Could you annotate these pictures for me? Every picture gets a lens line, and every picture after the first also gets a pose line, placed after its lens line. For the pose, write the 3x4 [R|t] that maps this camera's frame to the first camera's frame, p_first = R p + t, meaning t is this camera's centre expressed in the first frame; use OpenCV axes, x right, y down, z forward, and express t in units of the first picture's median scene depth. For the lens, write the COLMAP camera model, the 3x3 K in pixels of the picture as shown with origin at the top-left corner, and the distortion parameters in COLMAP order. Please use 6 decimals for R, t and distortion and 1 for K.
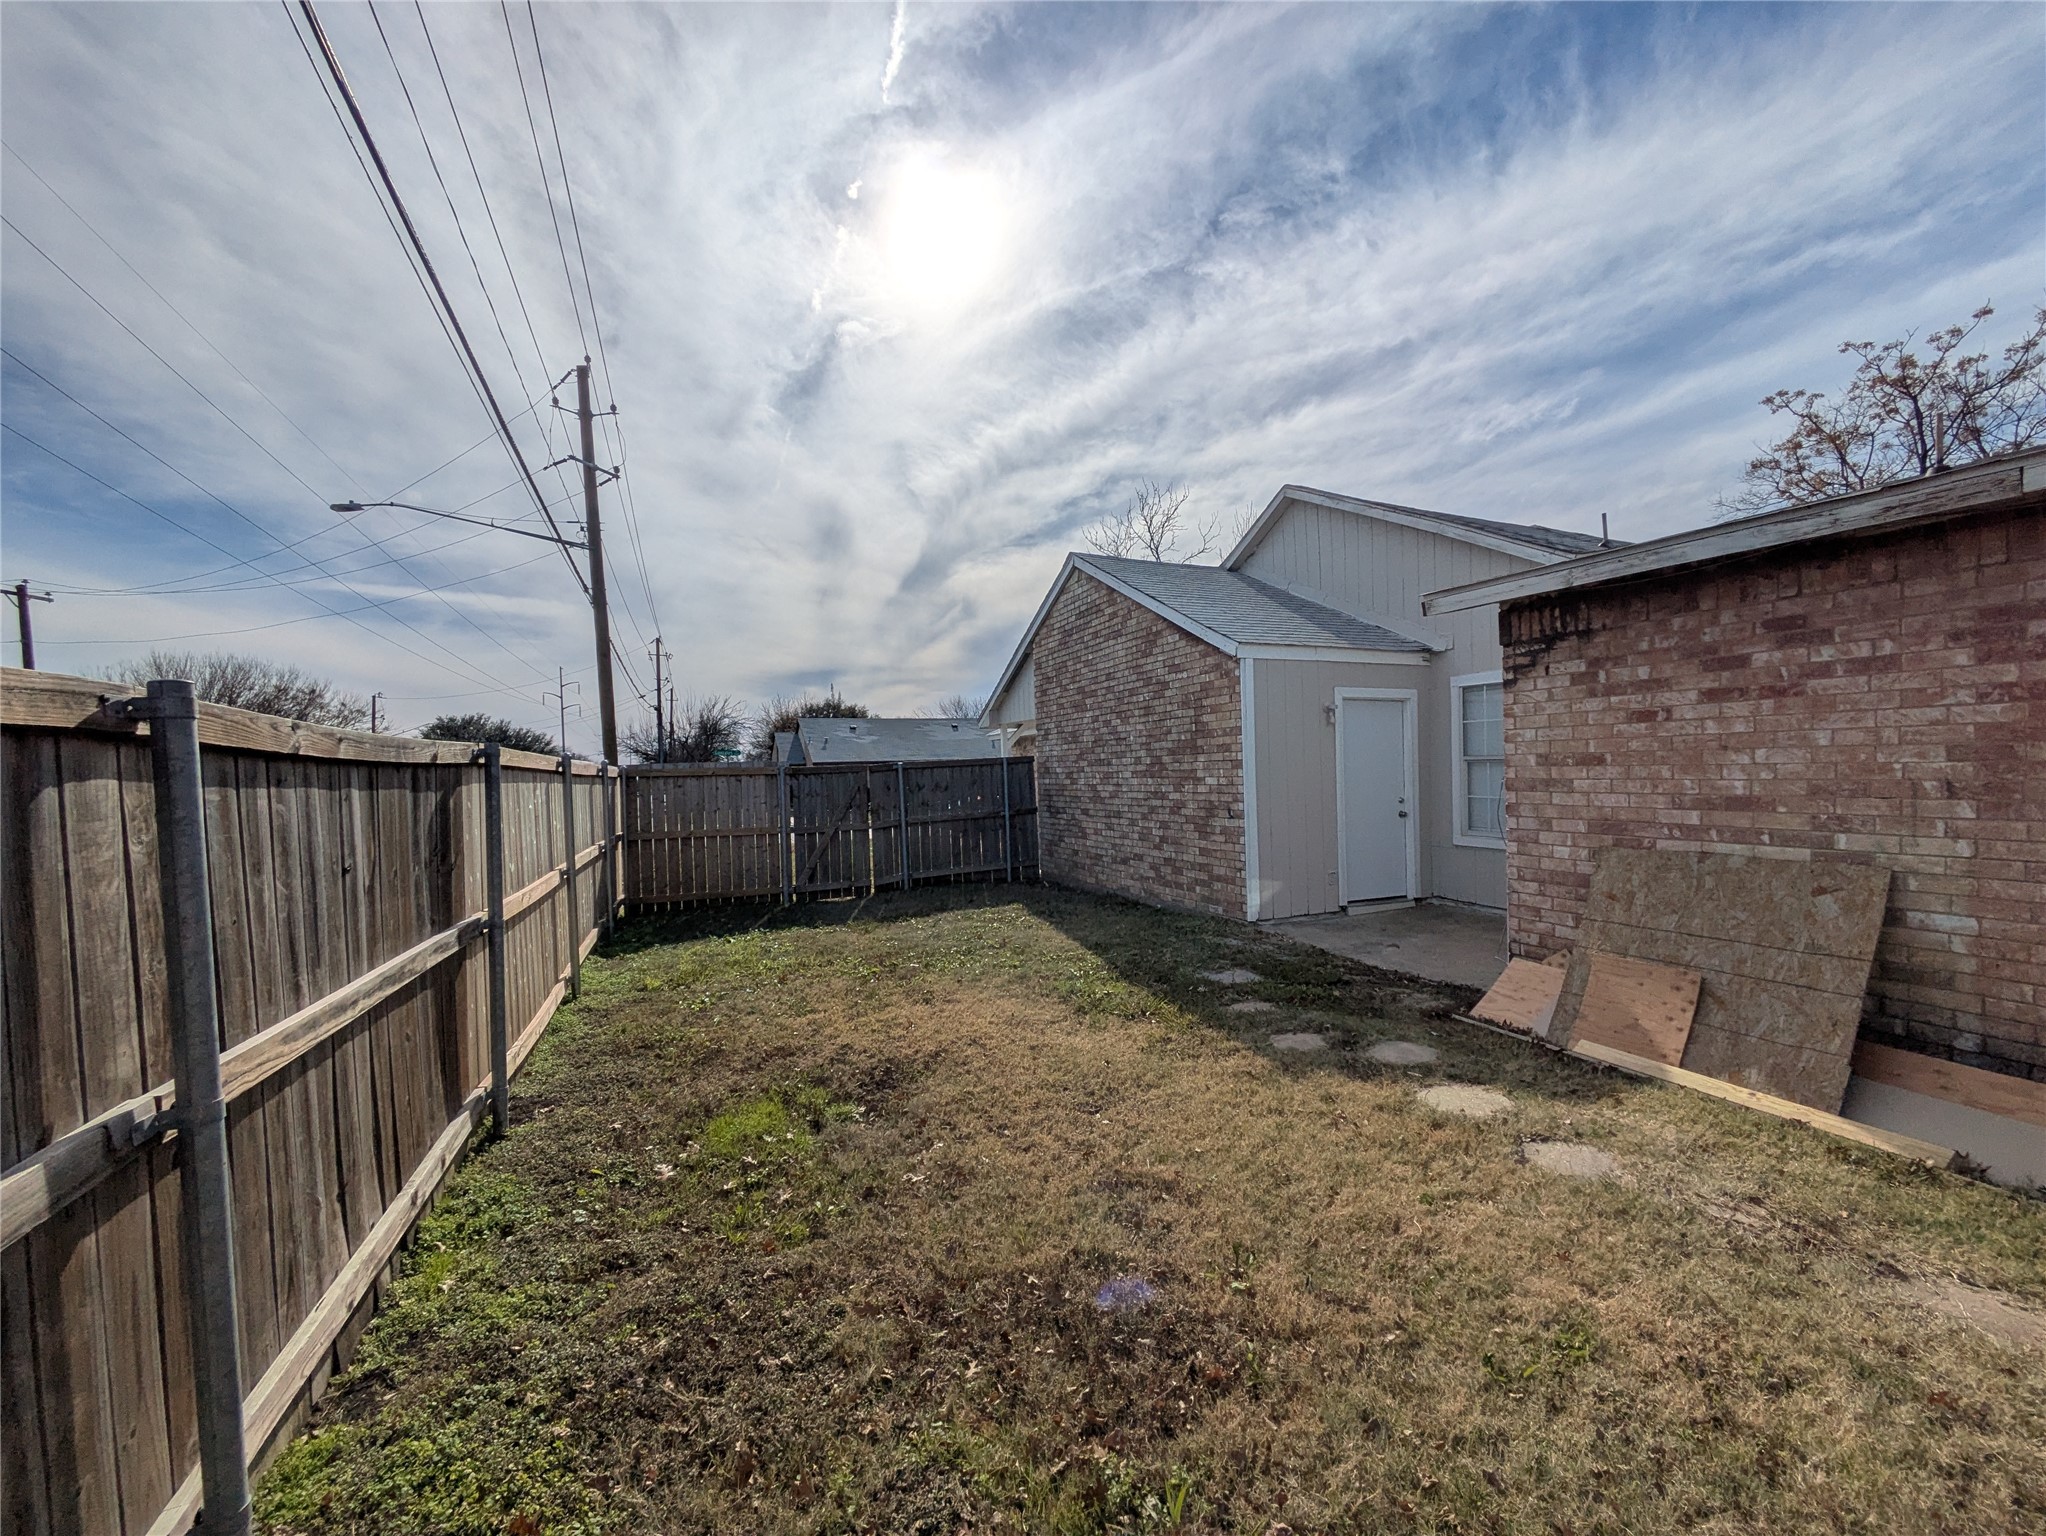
lens RADIAL K [[810.0, 0, 1034.5], [0, 810.0, 776.7], [0, 0, 1]] dist [-0.007238, 0.004263]
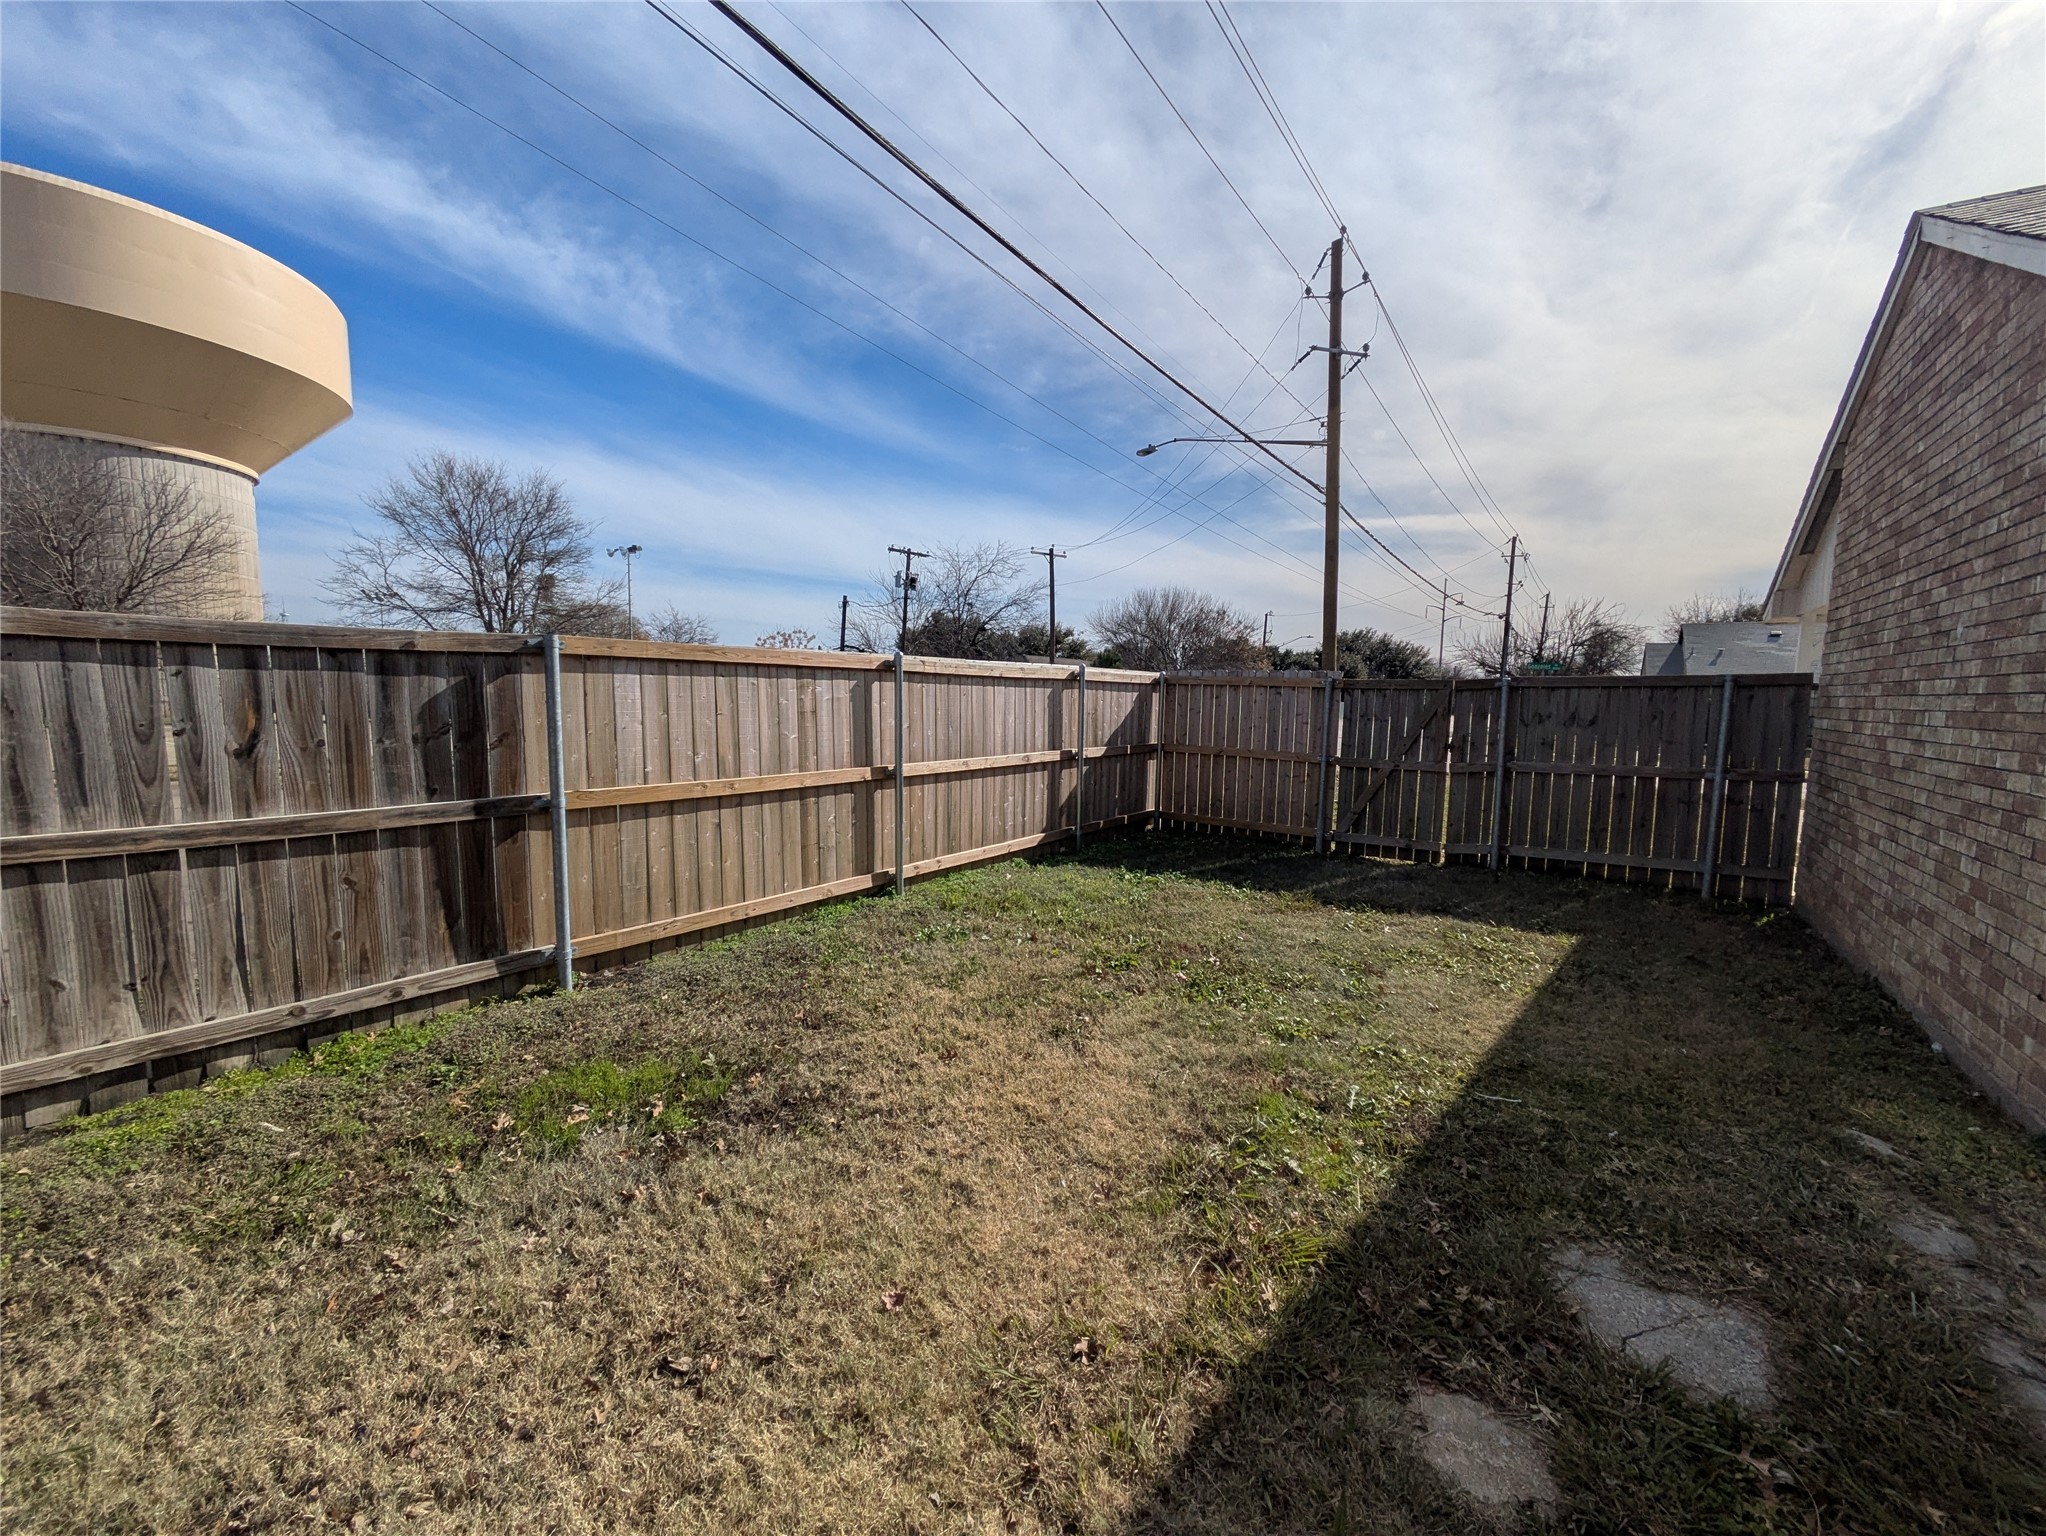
lens RADIAL K [[810.0, 0, 1034.5], [0, 810.0, 776.7], [0, 0, 1]] dist [-0.007238, 0.004263]
pose [[0.523674, 0.130925, -0.841798, 0.222891], [-0.041242, 0.990858, 0.128452, -0.007322], [0.850920, -0.032549, 0.524286, 0.374472]]
